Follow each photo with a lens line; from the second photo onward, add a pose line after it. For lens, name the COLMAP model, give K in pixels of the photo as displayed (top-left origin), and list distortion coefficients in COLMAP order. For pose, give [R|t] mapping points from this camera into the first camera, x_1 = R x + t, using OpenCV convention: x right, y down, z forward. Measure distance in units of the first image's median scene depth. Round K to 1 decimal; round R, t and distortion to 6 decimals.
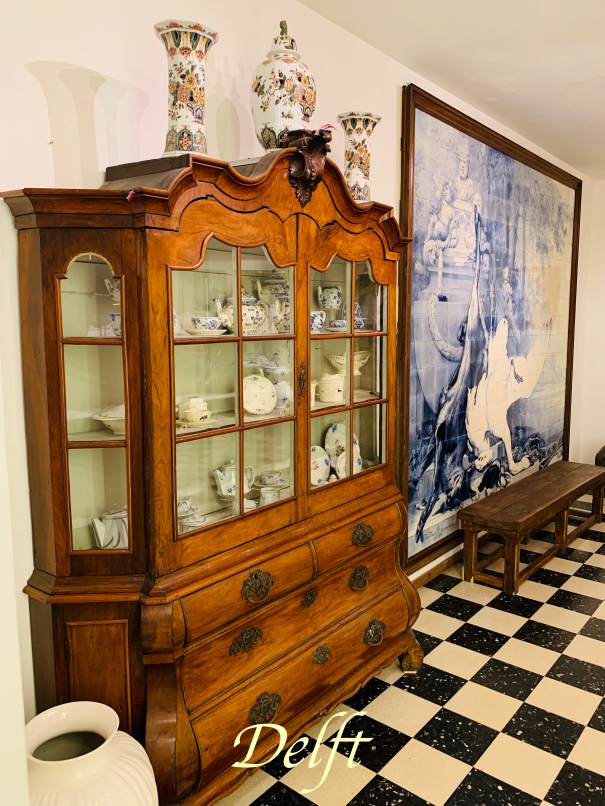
lens RADIAL K [[622.3, 0, 302.0], [0, 622.3, 401.3], [0, 0, 1]] dist [0.016585, -0.020854]
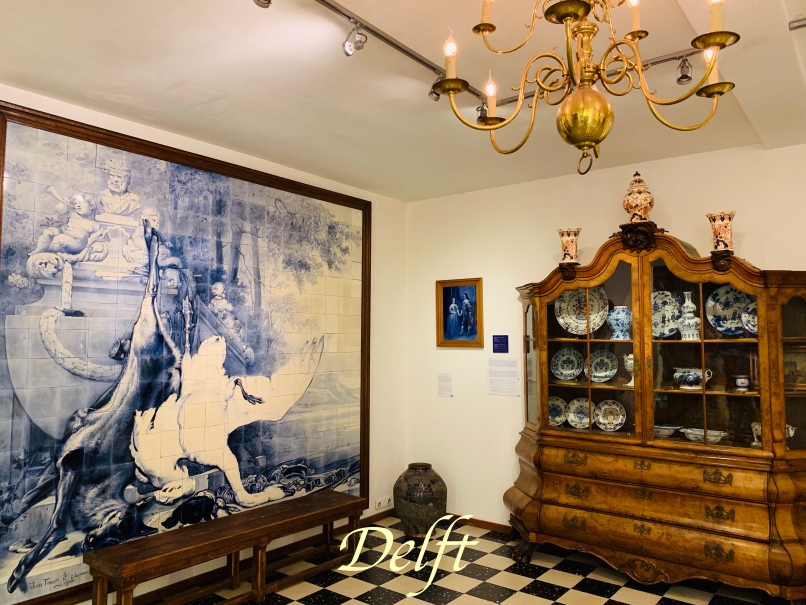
lens RADIAL K [[622.3, 0, 403.7], [0, 622.3, 302.3], [0, 0, 1]] dist [0.016585, -0.020854]
pose [[0.999113, 0.005730, 0.041715, 0.635620], [0.002276, 0.981903, -0.189371, -0.002644], [-0.042045, 0.189298, 0.981019, 0.052380]]
